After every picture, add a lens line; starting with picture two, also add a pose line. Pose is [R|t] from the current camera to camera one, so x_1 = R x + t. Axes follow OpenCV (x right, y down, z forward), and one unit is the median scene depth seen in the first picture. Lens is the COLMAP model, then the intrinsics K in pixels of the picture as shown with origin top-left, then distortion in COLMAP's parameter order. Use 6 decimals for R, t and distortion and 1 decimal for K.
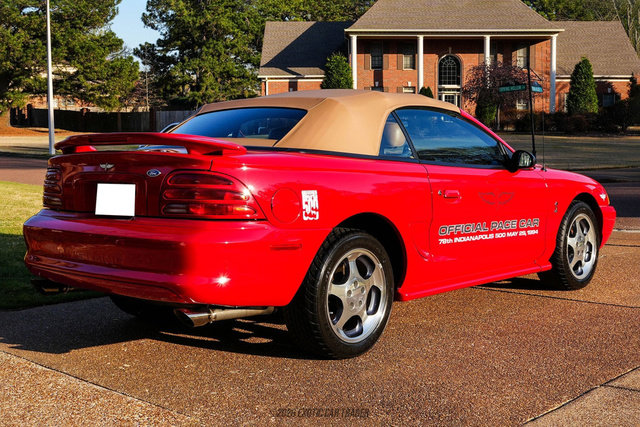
lens RADIAL K [[1527.0, 0, 320.0], [0, 1527.0, 213.5], [0, 0, 1]] dist [-0.263369, 0.010872]
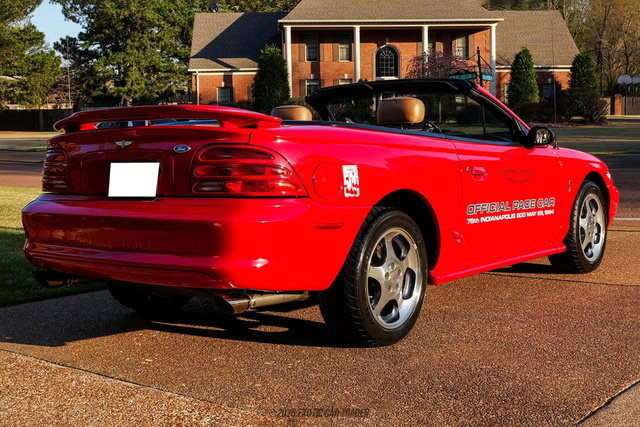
lens RADIAL K [[1527.0, 0, 320.0], [0, 1527.0, 213.5], [0, 0, 1]] dist [-0.263369, 0.010872]
pose [[0.992430, -0.017913, 0.121498, -0.116086], [0.019632, 0.999723, -0.012963, 0.021888], [-0.121232, 0.015250, 0.992507, 0.064060]]
